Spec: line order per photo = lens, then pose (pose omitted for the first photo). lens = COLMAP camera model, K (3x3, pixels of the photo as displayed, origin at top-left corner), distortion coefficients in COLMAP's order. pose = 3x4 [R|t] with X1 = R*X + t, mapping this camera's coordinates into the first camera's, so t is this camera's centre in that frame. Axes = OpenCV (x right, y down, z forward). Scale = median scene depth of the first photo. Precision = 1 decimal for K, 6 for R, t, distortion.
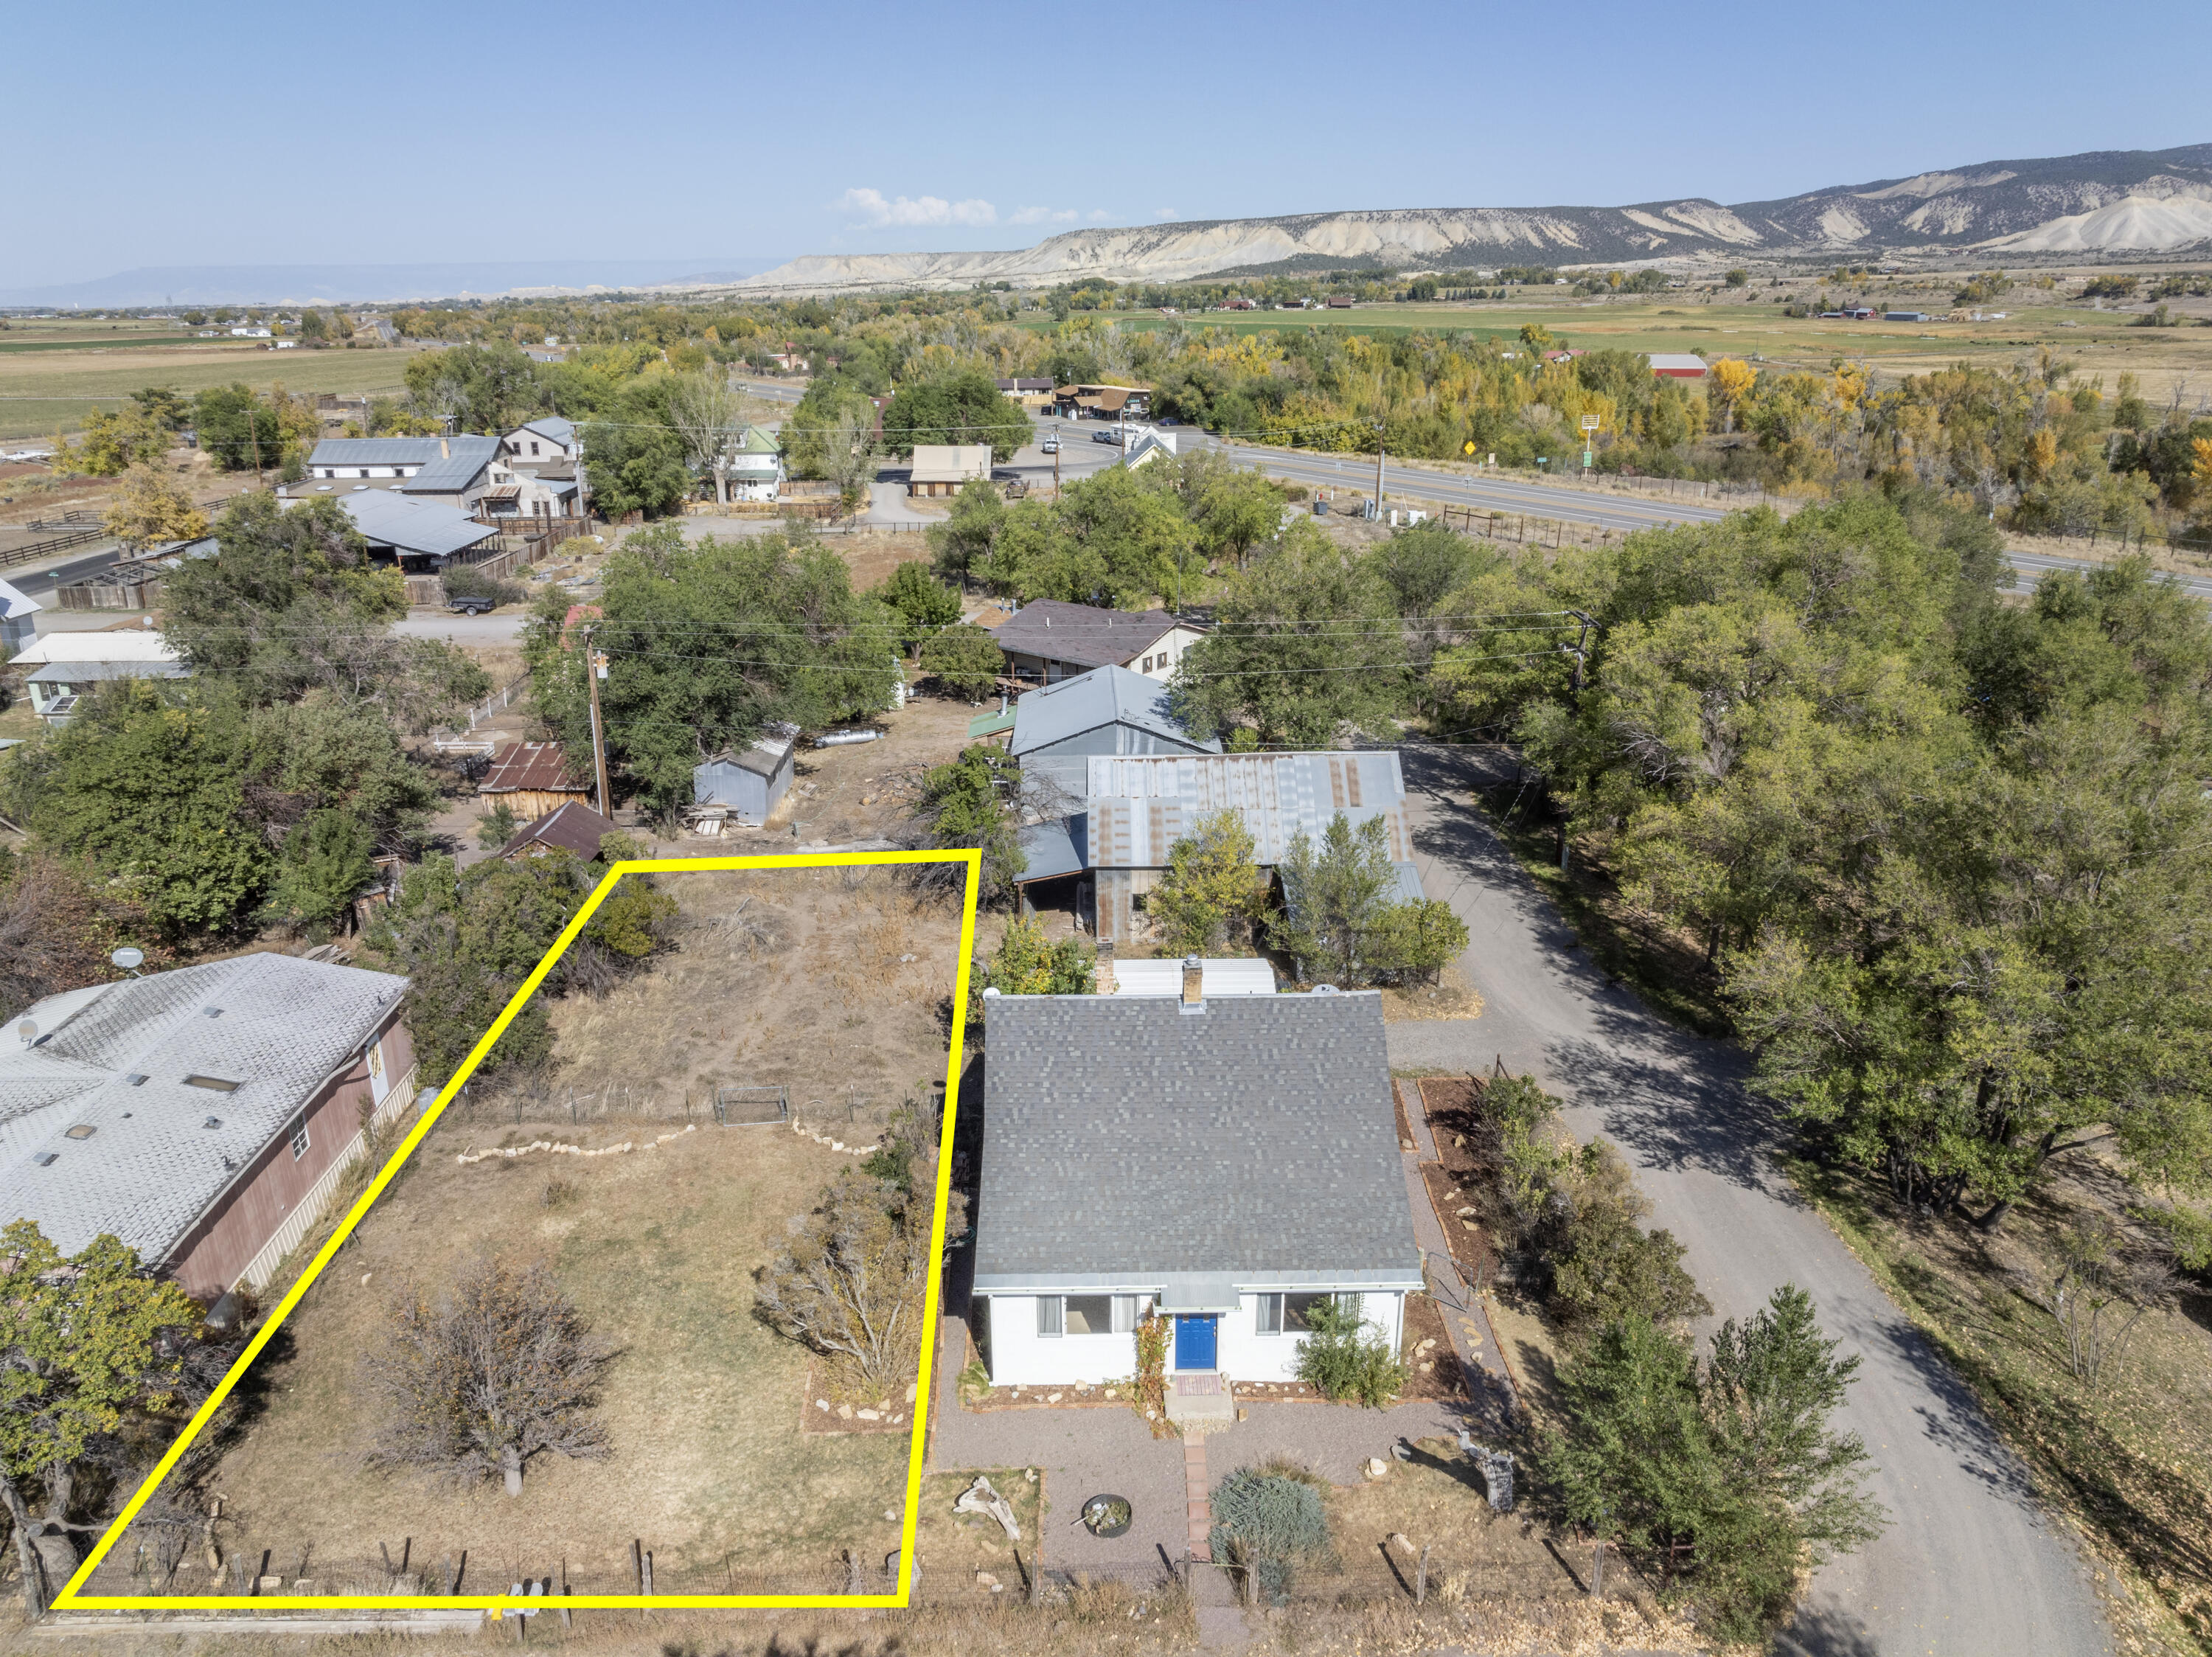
lens RADIAL K [[1564.1, 0, 1102.8], [0, 1564.1, 818.3], [0, 0, 1]] dist [-0.062494, 0.042362]
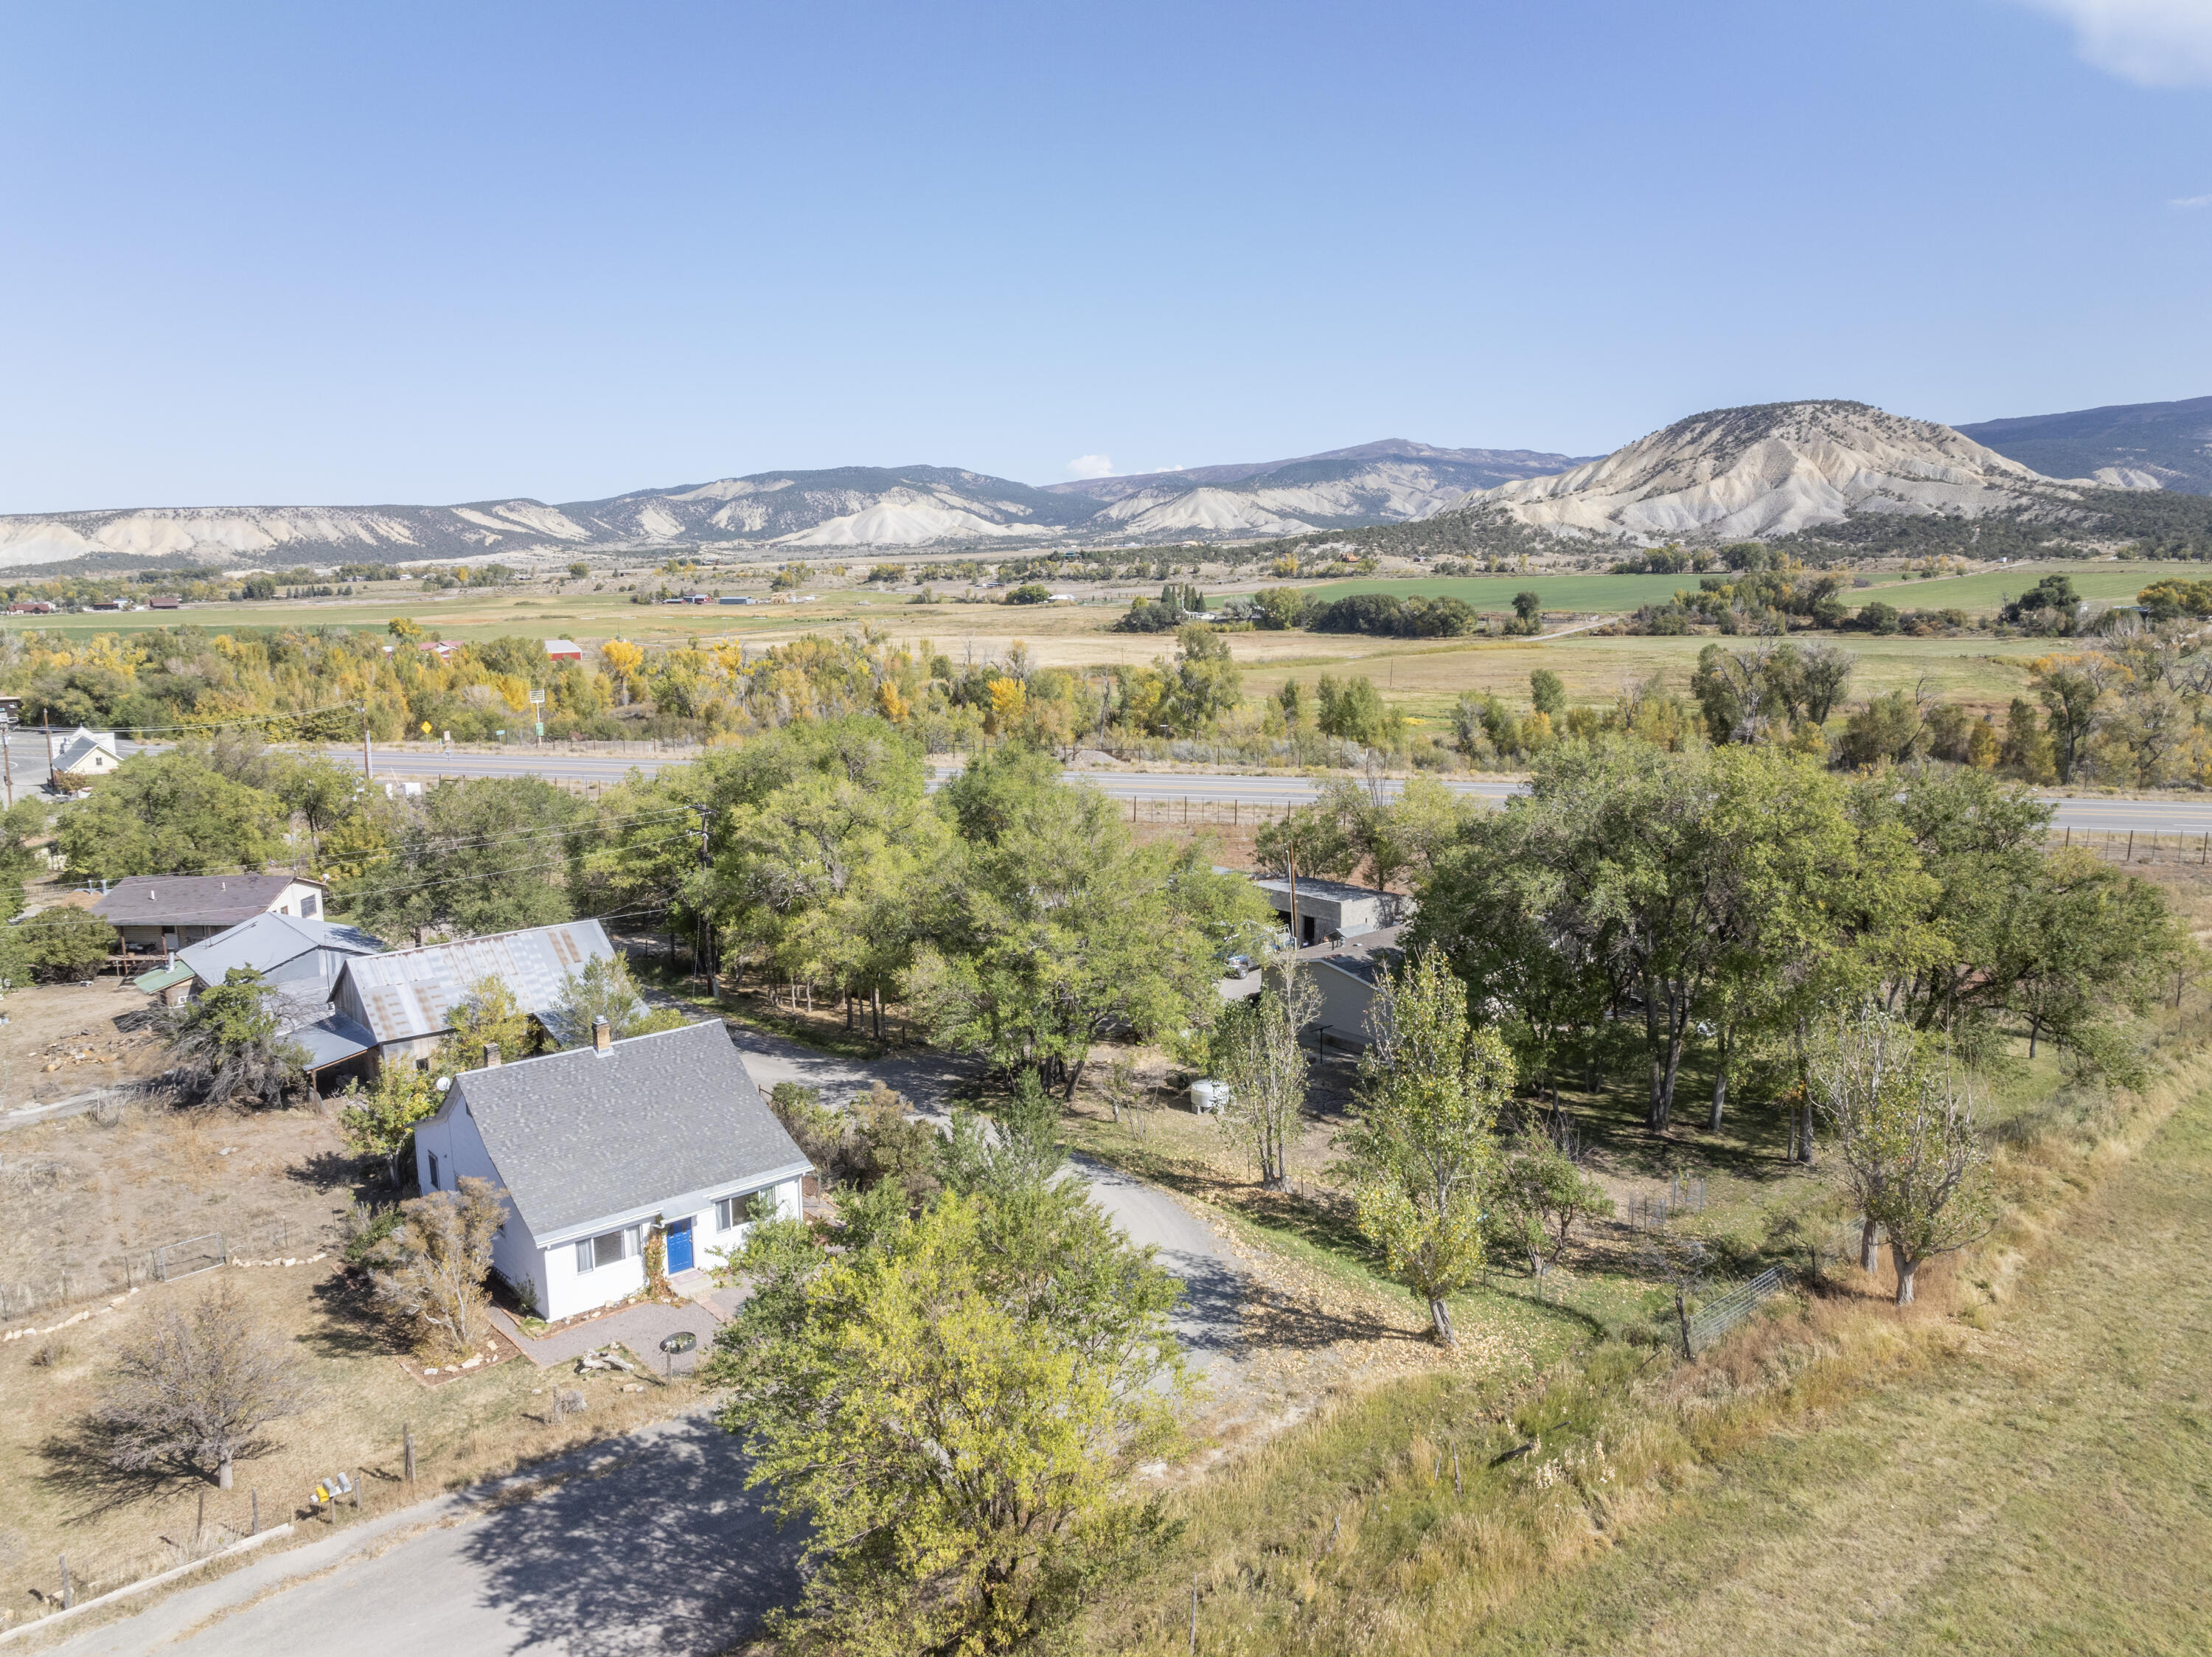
lens RADIAL K [[1564.1, 0, 1109.9], [0, 1564.1, 817.0], [0, 0, 1]] dist [-0.062494, 0.042362]
pose [[0.764440, -0.101297, 0.636687, -0.058194], [0.213618, 0.971588, -0.101901, 0.019006], [-0.608275, 0.213905, 0.764360, -0.052800]]
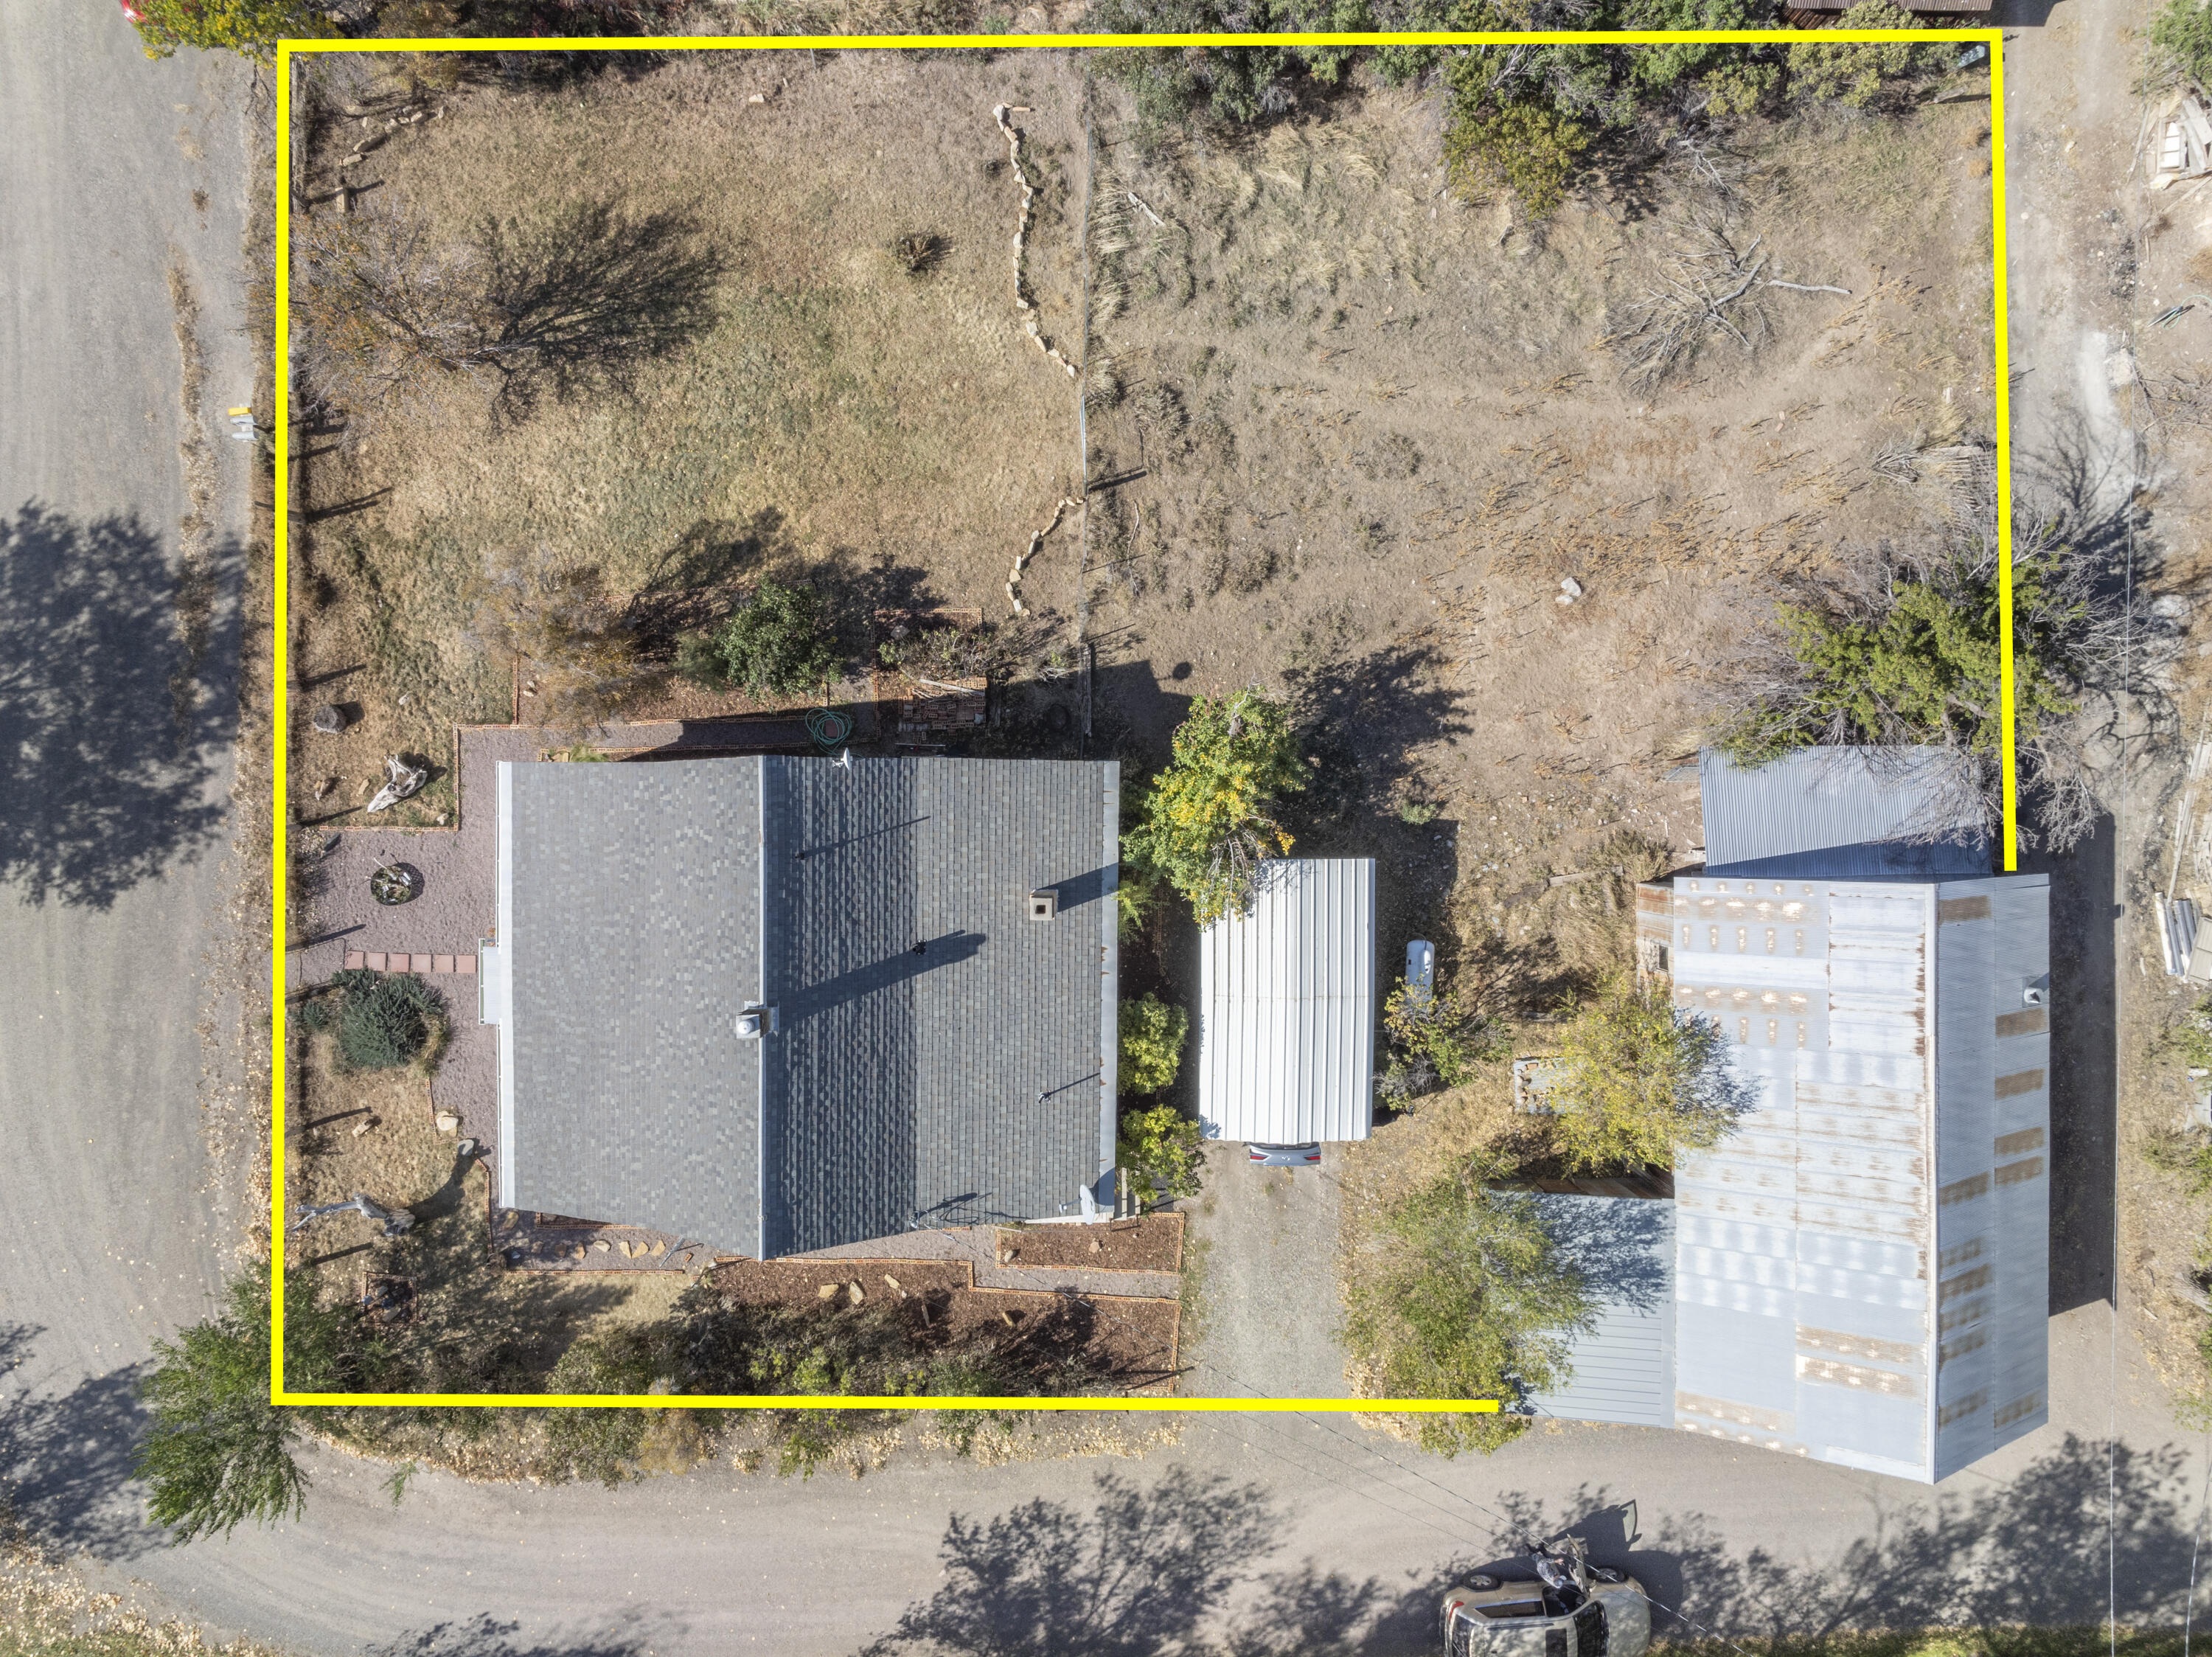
lens RADIAL K [[1564.1, 0, 1104.2], [0, 1564.1, 832.1], [0, 0, 1]] dist [-0.062494, 0.042362]
pose [[-0.010977, 0.999664, 0.023493, -0.006965], [-0.331114, -0.025803, 0.943238, -0.082403], [0.943527, 0.002575, 0.331286, 0.109602]]
